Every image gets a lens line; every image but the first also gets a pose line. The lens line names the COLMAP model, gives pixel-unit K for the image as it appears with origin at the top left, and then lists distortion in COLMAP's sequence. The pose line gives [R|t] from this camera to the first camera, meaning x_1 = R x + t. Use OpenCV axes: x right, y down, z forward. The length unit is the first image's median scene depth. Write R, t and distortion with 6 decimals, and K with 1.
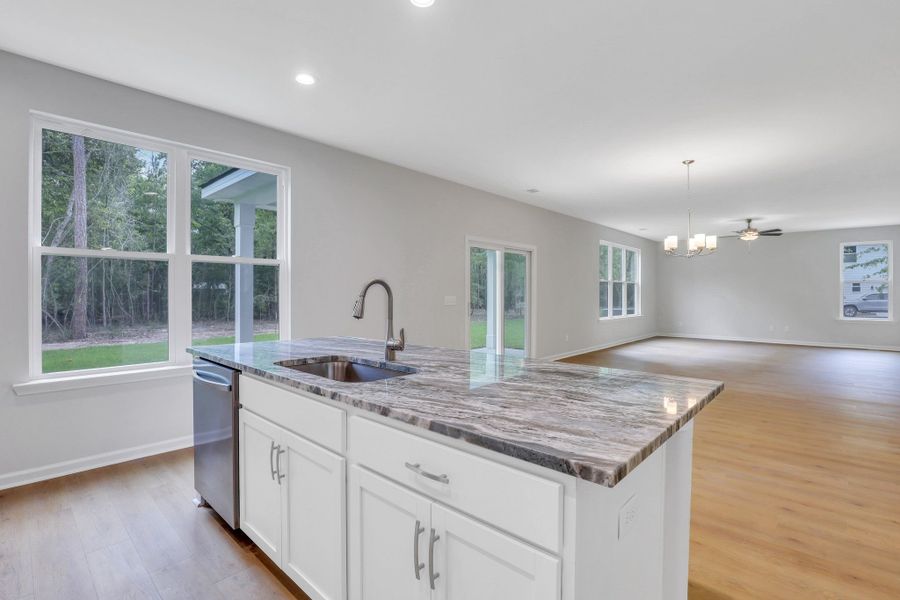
lens RADIAL K [[413.2, 0, 452.8], [0, 413.2, 297.7], [0, 0, 1]] dist [-0.029260, 0.003274]
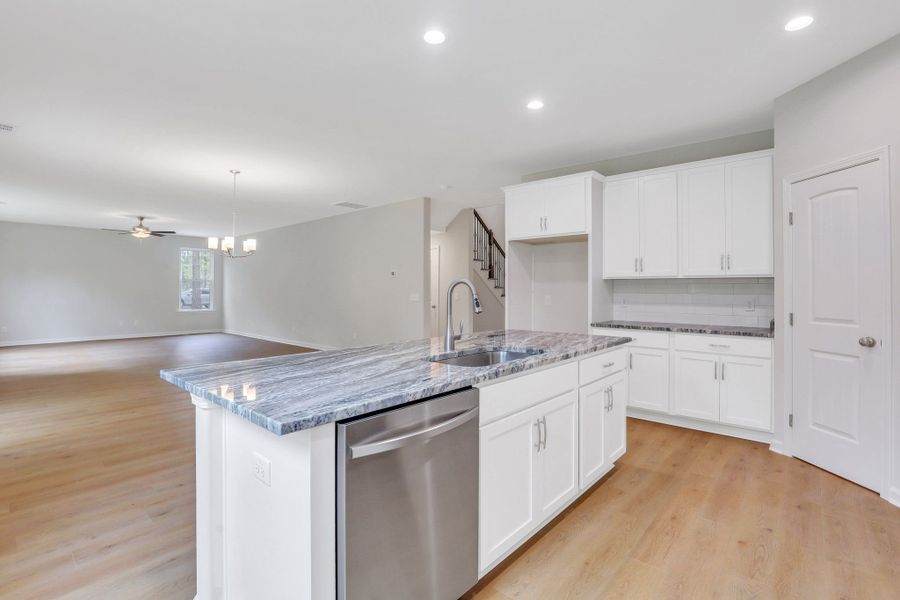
lens RADIAL K [[413.2, 0, 459.6], [0, 413.2, 285.4], [0, 0, 1]] dist [-0.029260, 0.003274]
pose [[-0.027735, 0.011416, 0.999550, -0.316928], [0.009170, 0.999896, -0.011166, -0.003905], [-0.999573, 0.008856, -0.027837, 0.248229]]
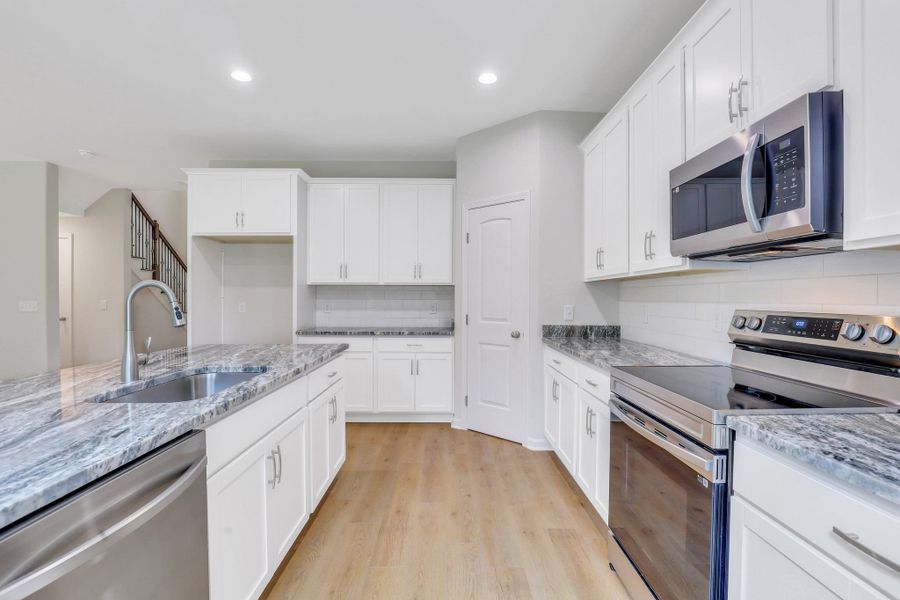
lens RADIAL K [[413.2, 0, 450.9], [0, 413.2, 302.7], [0, 0, 1]] dist [-0.029260, 0.003274]
pose [[-0.680331, -0.012115, 0.732804, -0.309715], [0.006440, 0.999726, 0.022507, -0.003947], [-0.732876, 0.020032, -0.680067, 0.252171]]
